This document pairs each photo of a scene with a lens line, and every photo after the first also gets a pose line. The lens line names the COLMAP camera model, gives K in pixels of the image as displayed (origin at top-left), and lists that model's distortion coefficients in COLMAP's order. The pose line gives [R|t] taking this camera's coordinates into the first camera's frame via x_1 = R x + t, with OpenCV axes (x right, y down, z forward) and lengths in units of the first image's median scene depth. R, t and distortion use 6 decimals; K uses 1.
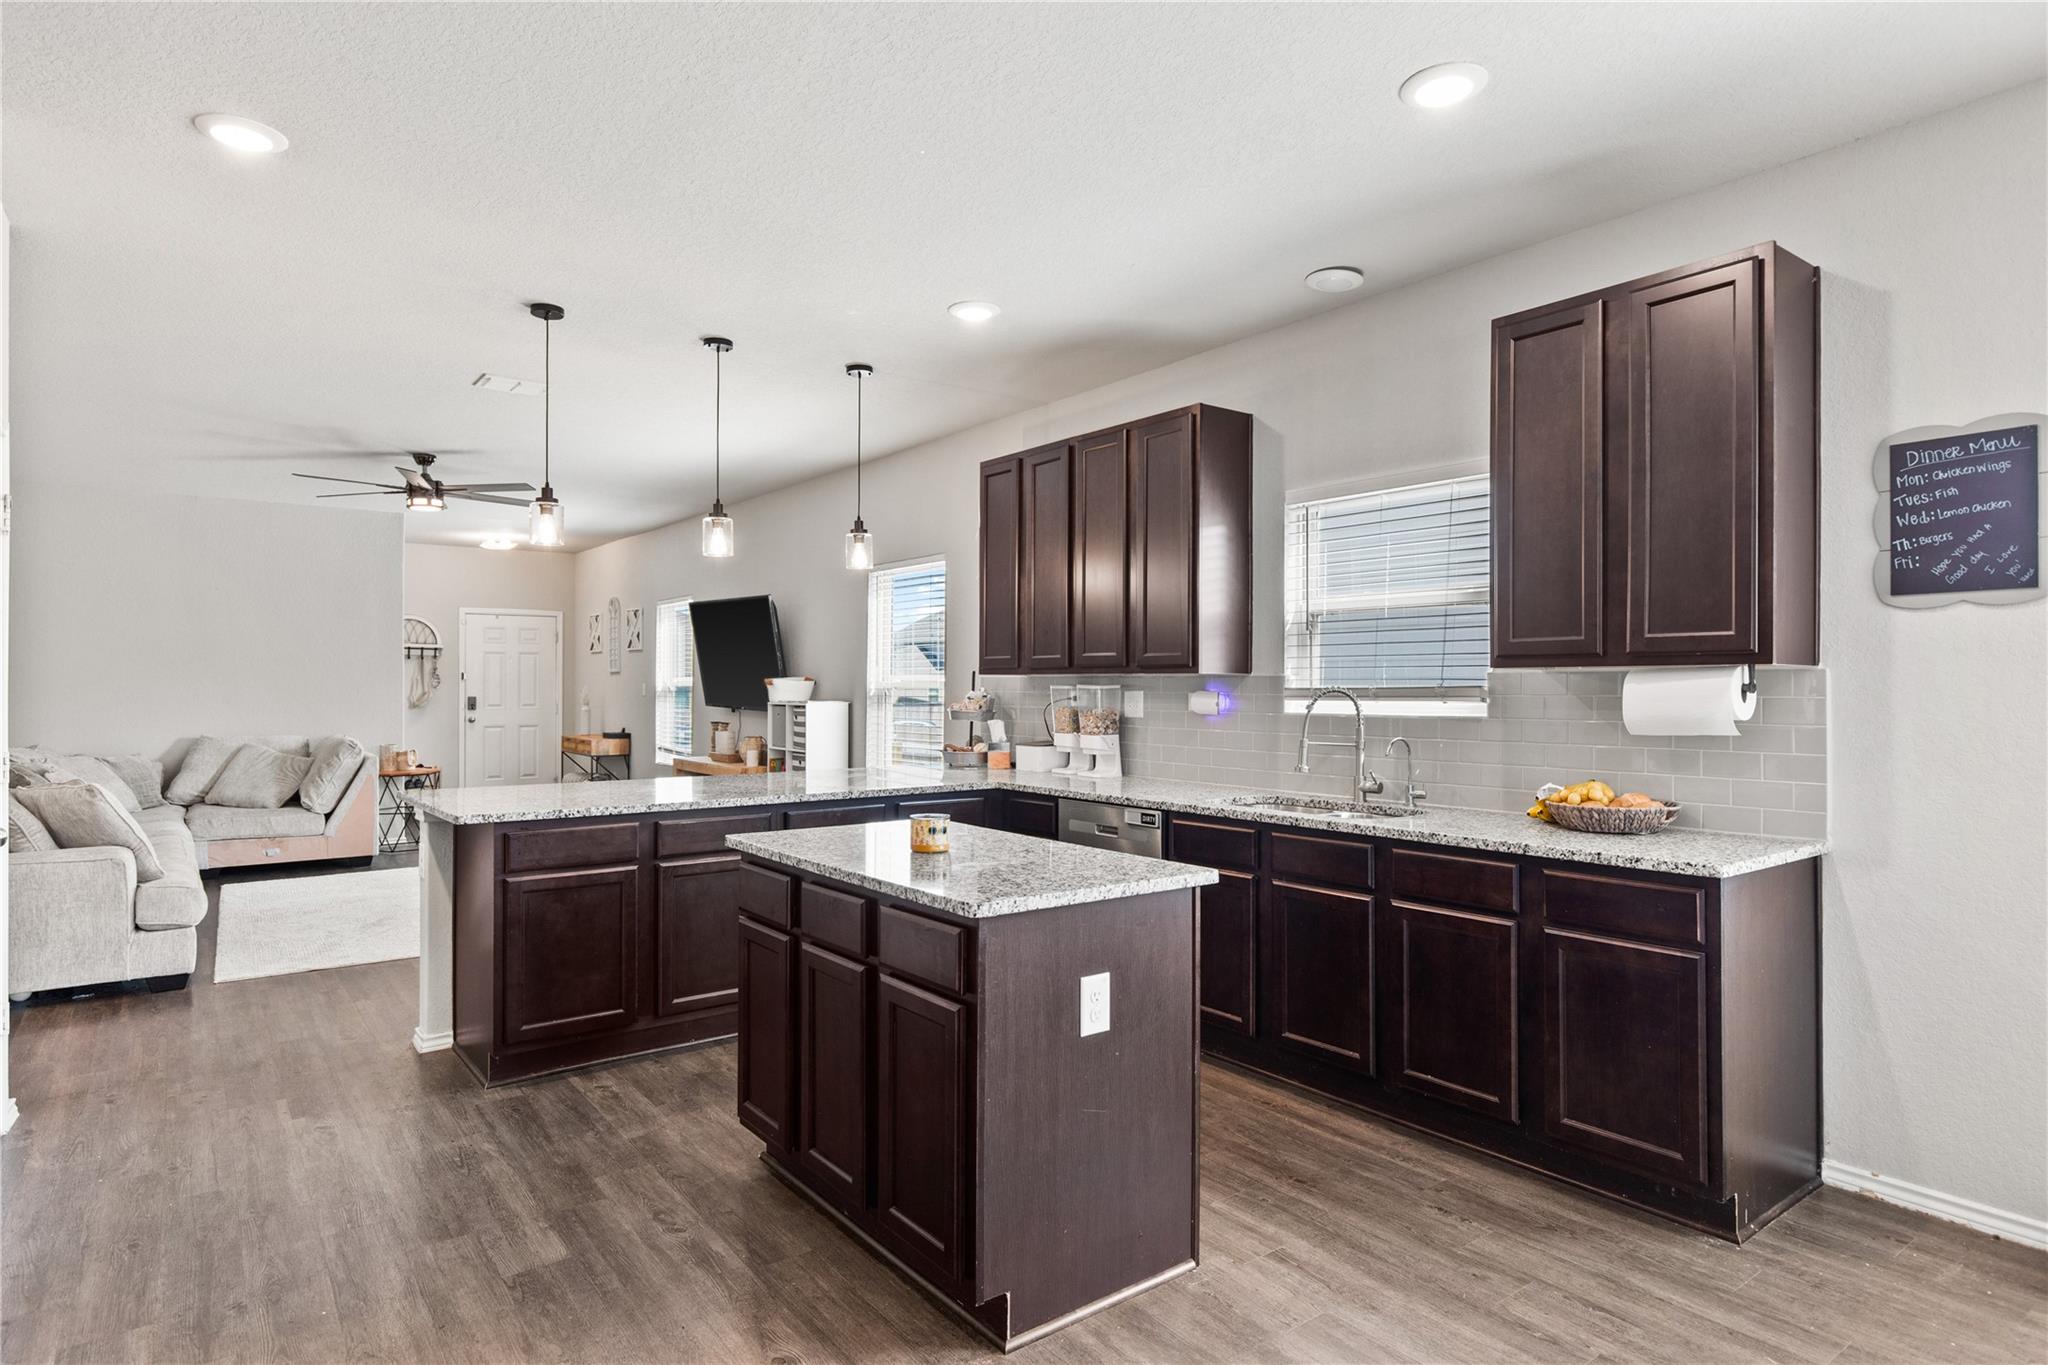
lens RADIAL K [[1122.3, 0, 1024.0], [0, 1122.3, 682.5], [0, 0, 1]] dist [0.002231, -0.000339]
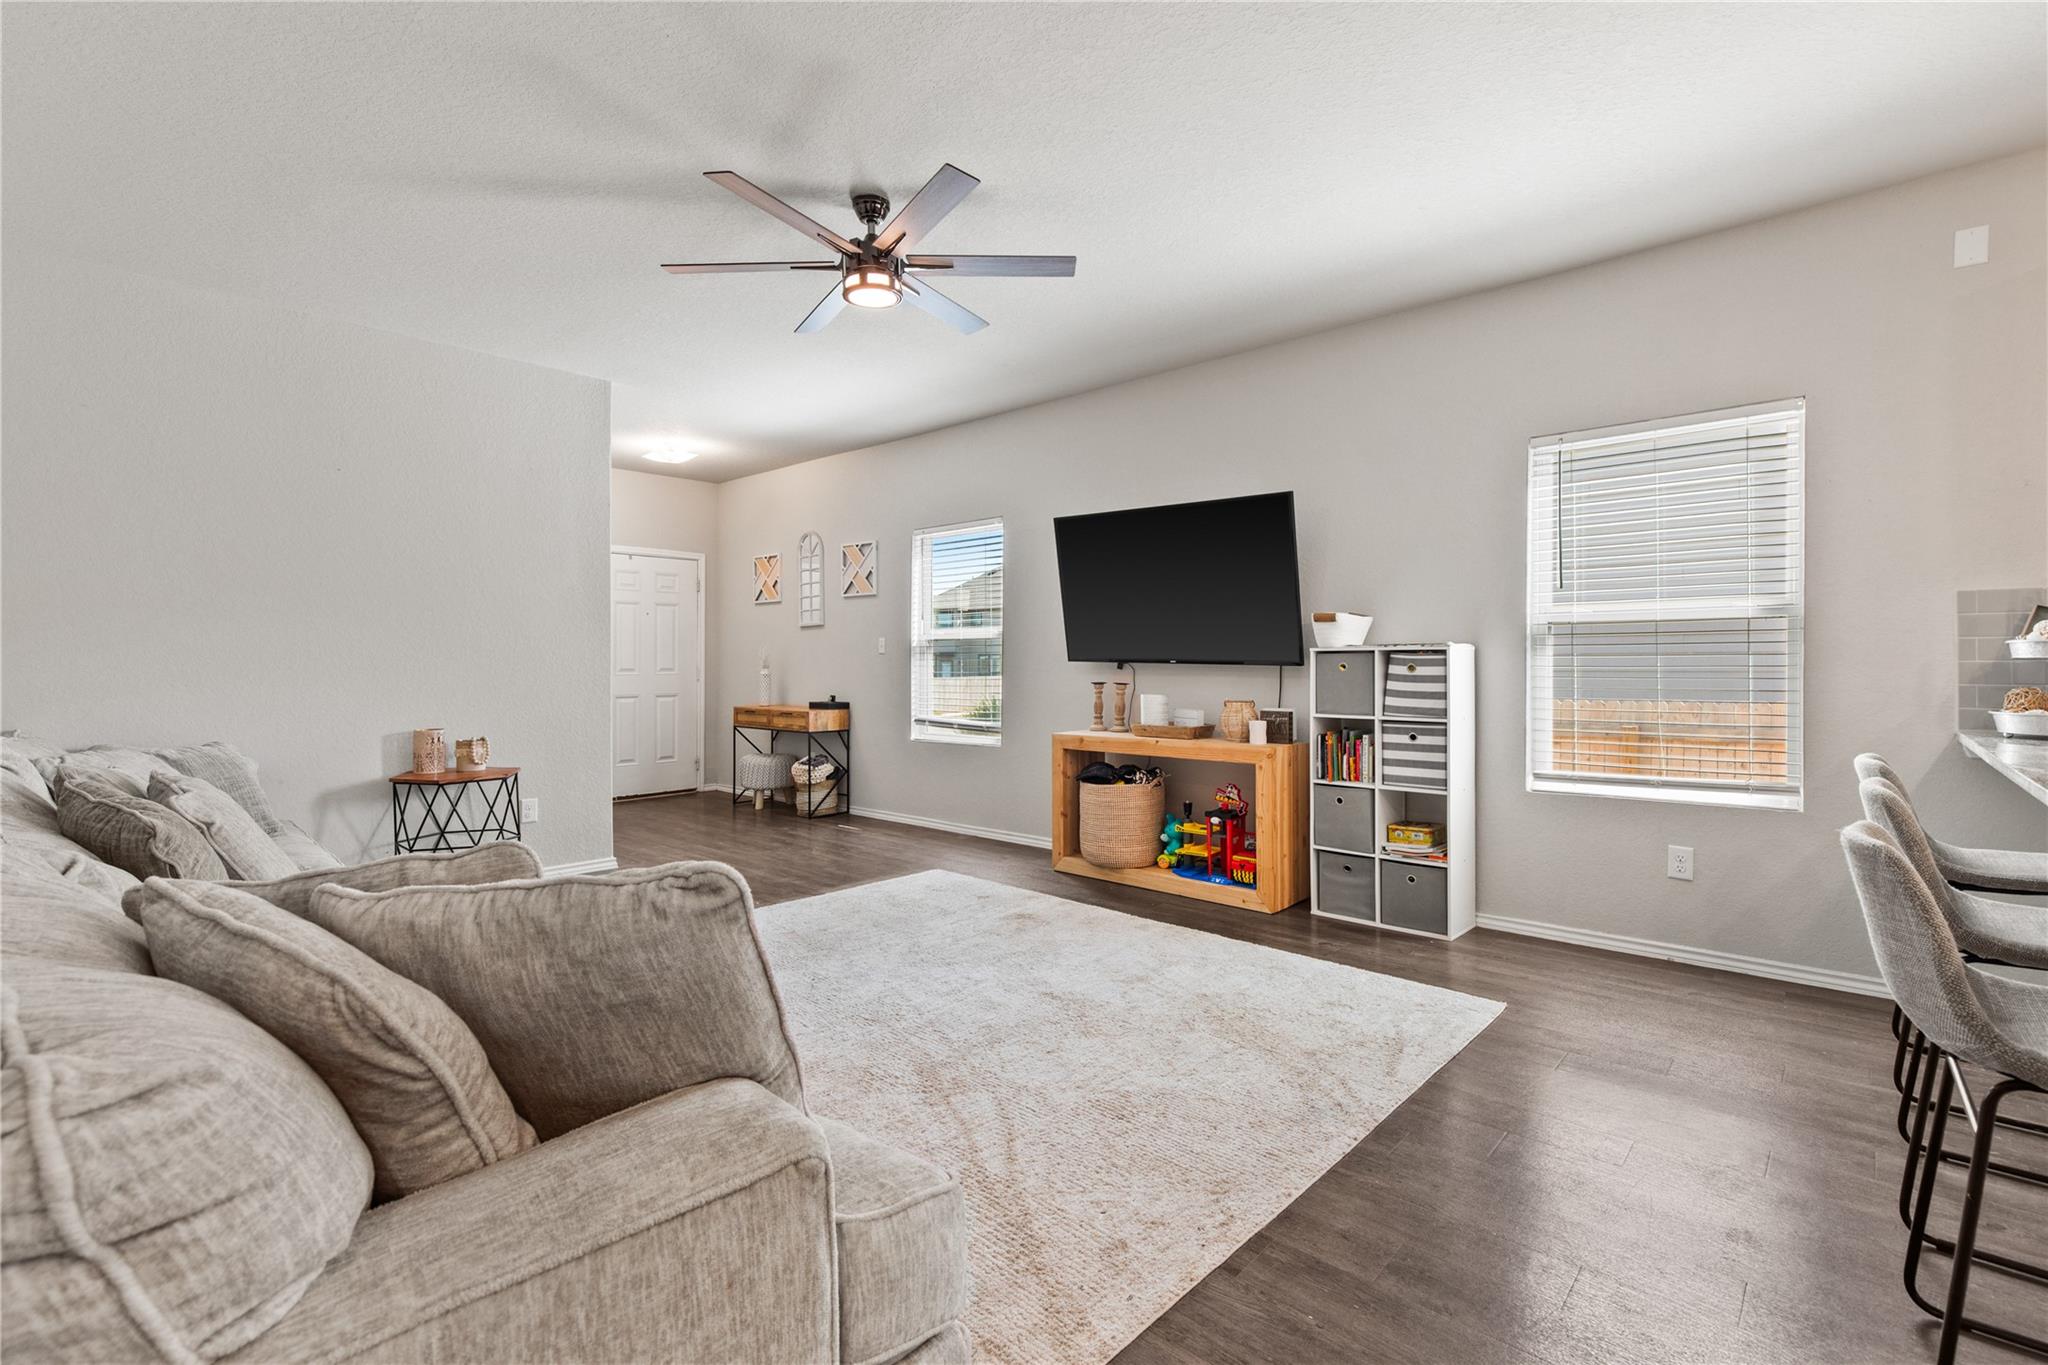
lens RADIAL K [[923.9, 0, 1034.5], [0, 923.9, 680.4], [0, 0, 1]] dist [0.001391, 0.001060]
pose [[0.981594, -0.014750, 0.190407, -0.725473], [0.009634, 0.999568, 0.027764, 0.028192], [-0.190734, -0.025419, 0.981313, 0.713216]]
